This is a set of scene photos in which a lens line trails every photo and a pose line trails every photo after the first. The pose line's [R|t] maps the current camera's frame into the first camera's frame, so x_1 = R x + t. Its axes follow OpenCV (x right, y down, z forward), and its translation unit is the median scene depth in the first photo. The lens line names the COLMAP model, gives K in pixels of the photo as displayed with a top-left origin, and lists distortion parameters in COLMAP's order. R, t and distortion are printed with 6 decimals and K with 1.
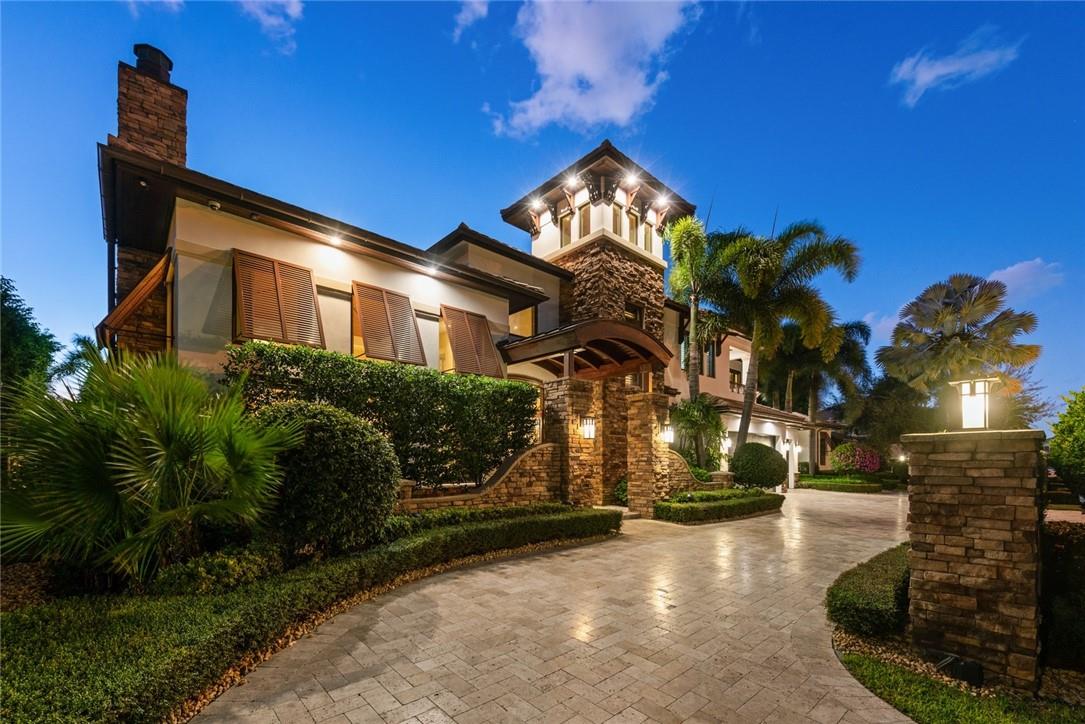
lens RADIAL K [[437.0, 0, 544.0], [0, 437.0, 463.3], [0, 0, 1]] dist [-0.001515, -0.000326]
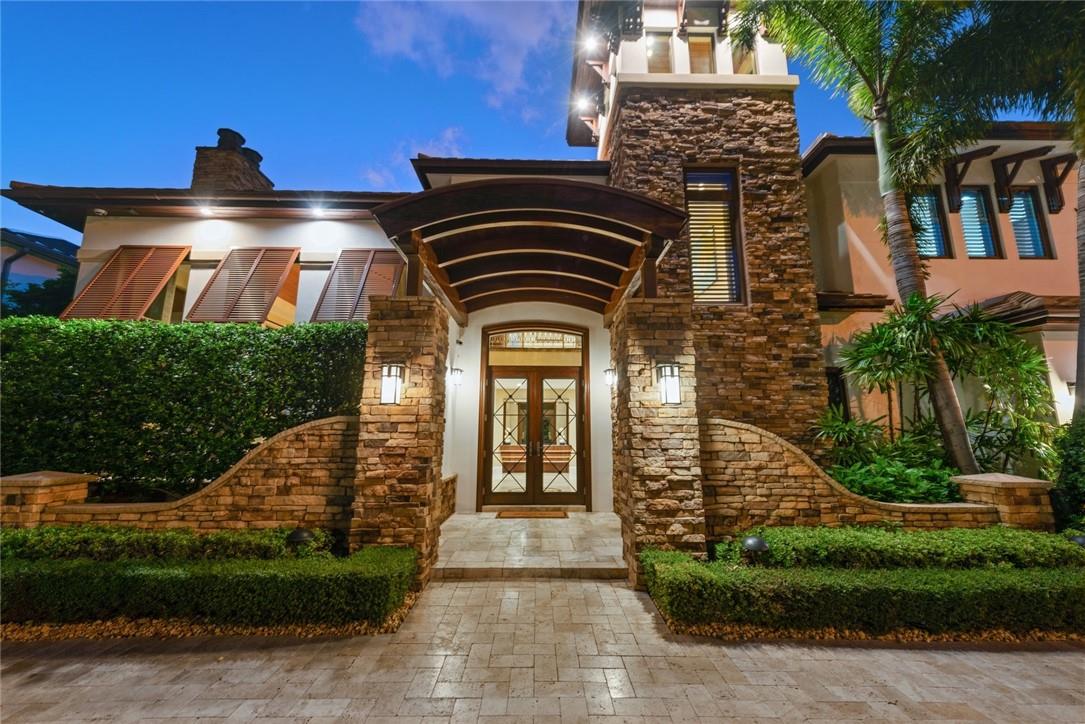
lens RADIAL K [[421.0, 0, 554.8], [0, 421.0, 365.6], [0, 0, 1]] dist [0.004814, -0.000054]
pose [[0.759283, -0.117073, -0.640143, 0.430338], [-0.000690, 0.983539, -0.180694, -0.009253], [0.650760, 0.137639, 0.746704, 0.566945]]
